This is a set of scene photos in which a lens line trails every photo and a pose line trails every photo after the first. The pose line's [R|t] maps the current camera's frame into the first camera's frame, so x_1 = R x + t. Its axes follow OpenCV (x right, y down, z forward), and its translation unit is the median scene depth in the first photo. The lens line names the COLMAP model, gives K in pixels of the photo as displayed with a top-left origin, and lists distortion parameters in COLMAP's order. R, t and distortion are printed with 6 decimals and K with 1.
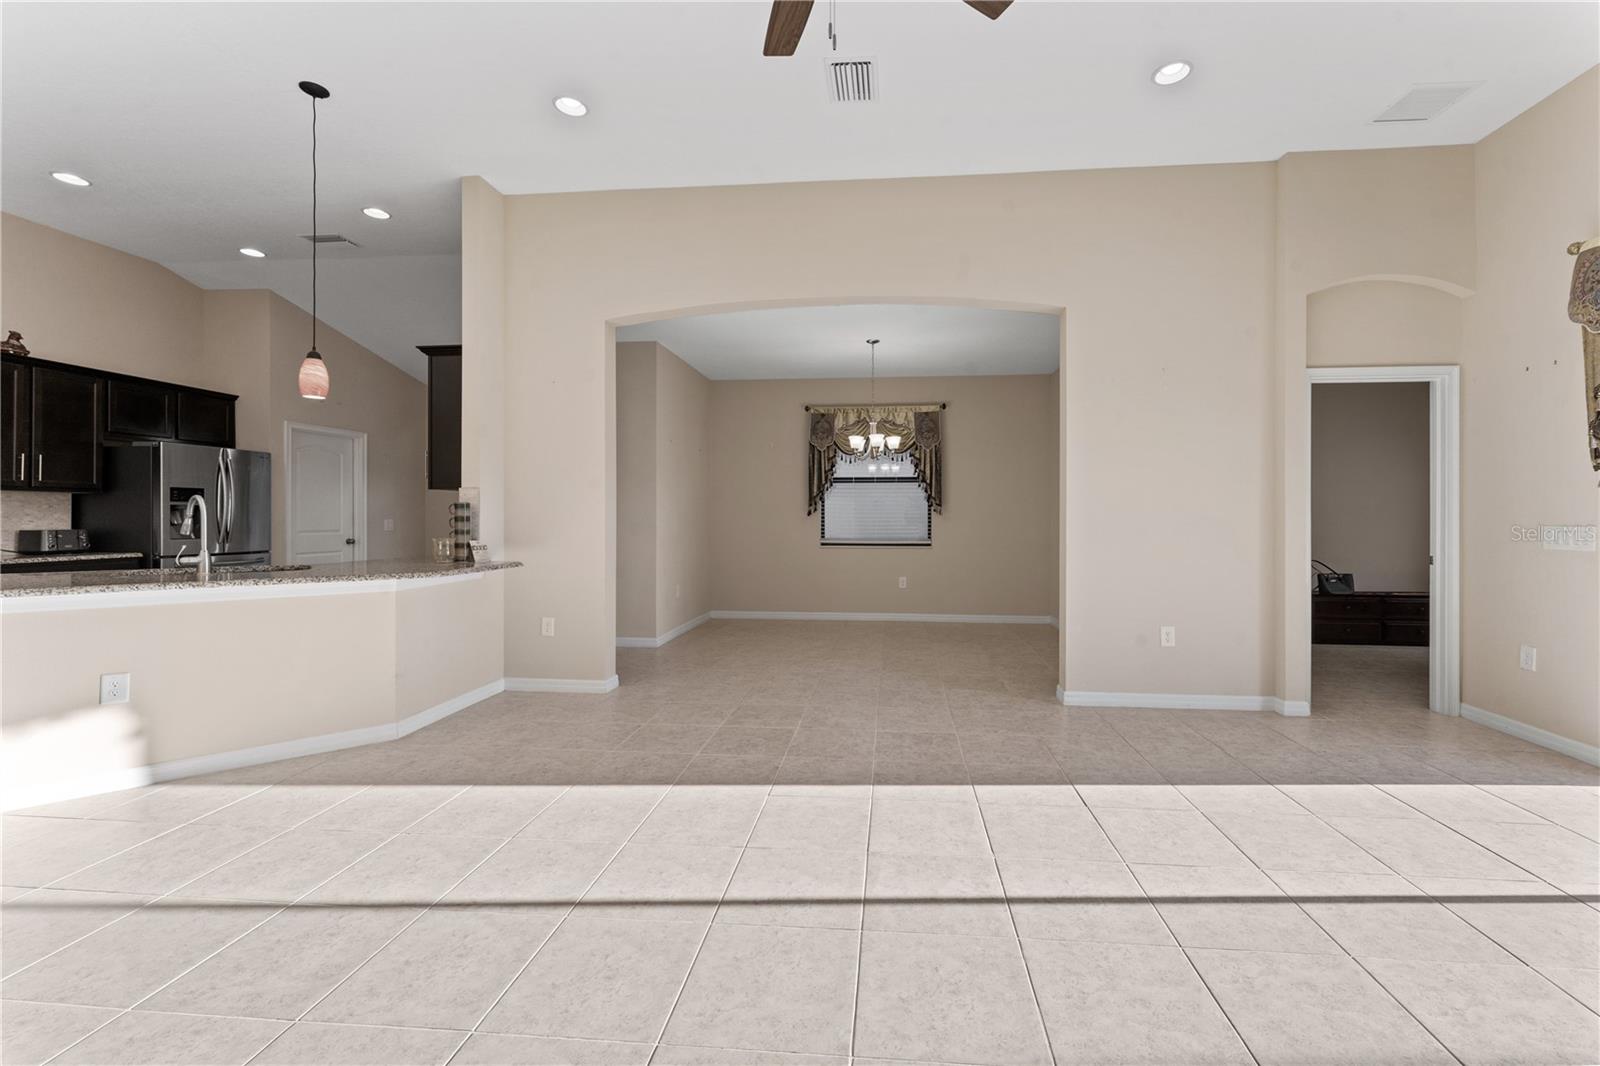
lens RADIAL K [[651.6, 0, 835.3], [0, 651.6, 517.9], [0, 0, 1]] dist [0.000533, -0.000268]
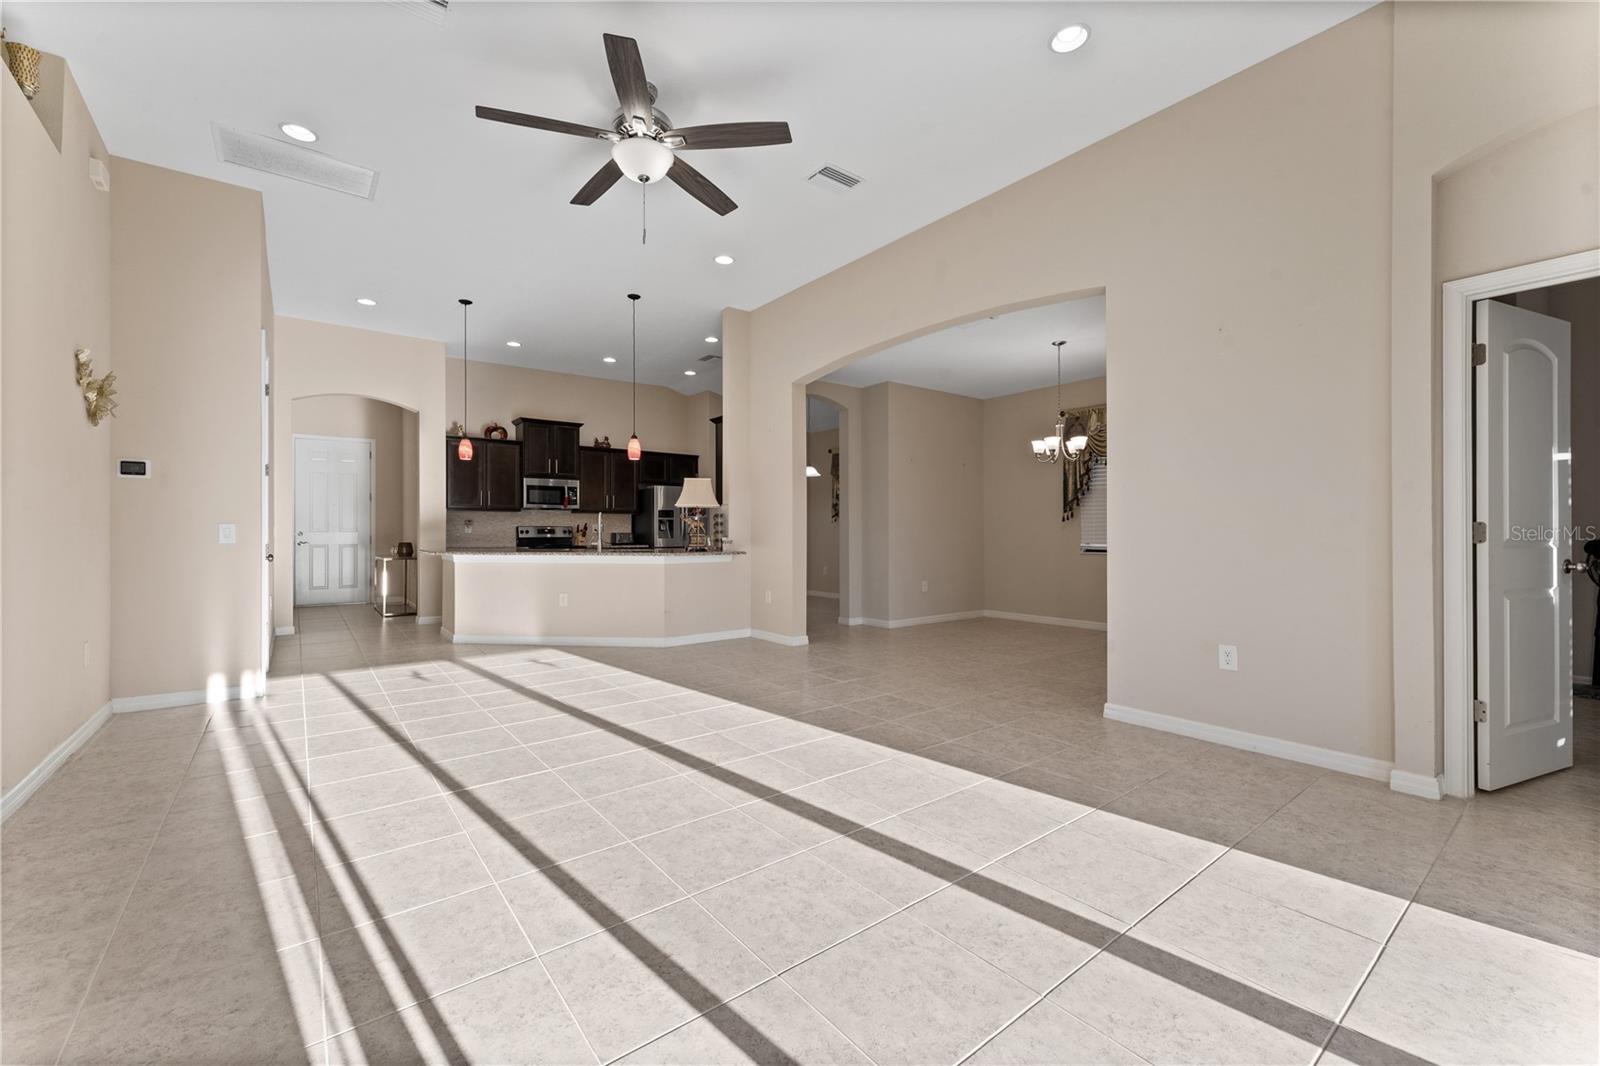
lens RADIAL K [[646.9, 0, 800.5], [0, 646.9, 528.7], [0, 0, 1]] dist [0.001052, -0.000030]
pose [[0.682104, -0.007182, -0.731220, 0.589492], [0.001967, 0.999966, -0.007987, 0.021606], [0.731253, 0.004009, 0.682095, 0.048199]]
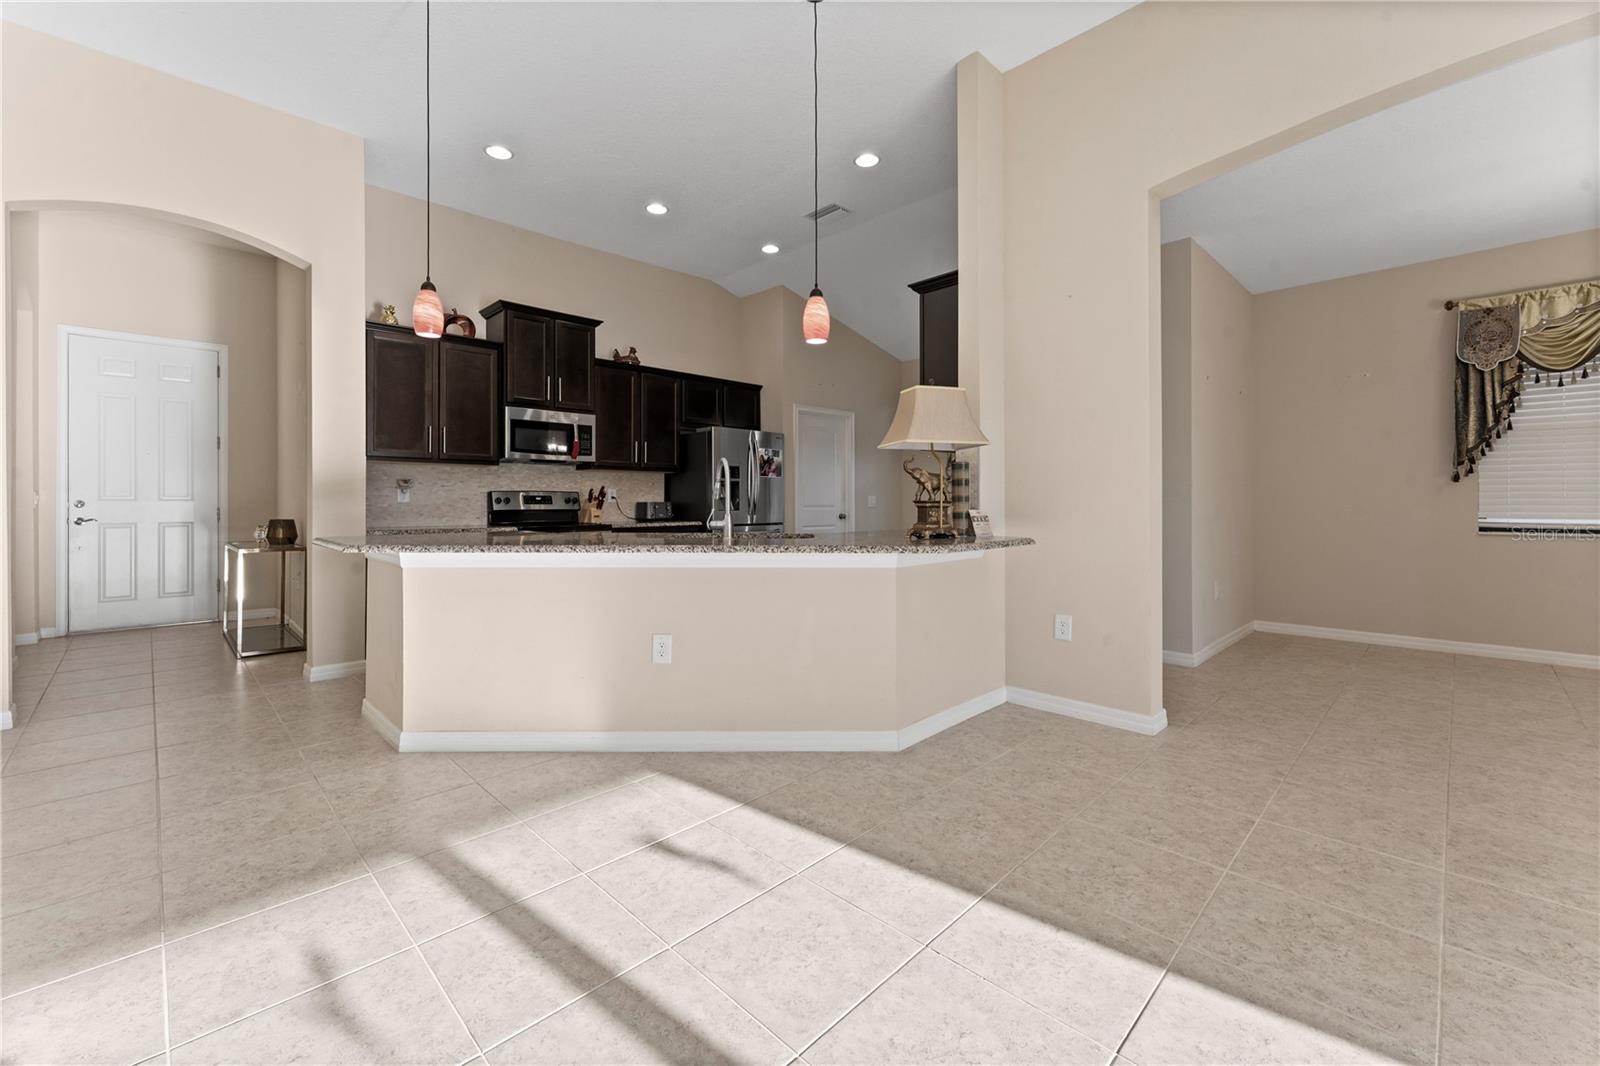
lens RADIAL K [[651.3, 0, 794.5], [0, 651.3, 500.0], [0, 0, 1]] dist [0.001706, 0.000349]
pose [[0.762174, -0.006789, -0.647337, -0.168446], [0.003533, 0.999974, -0.006328, 0.022252], [0.647363, 0.002536, 0.762178, 0.205921]]
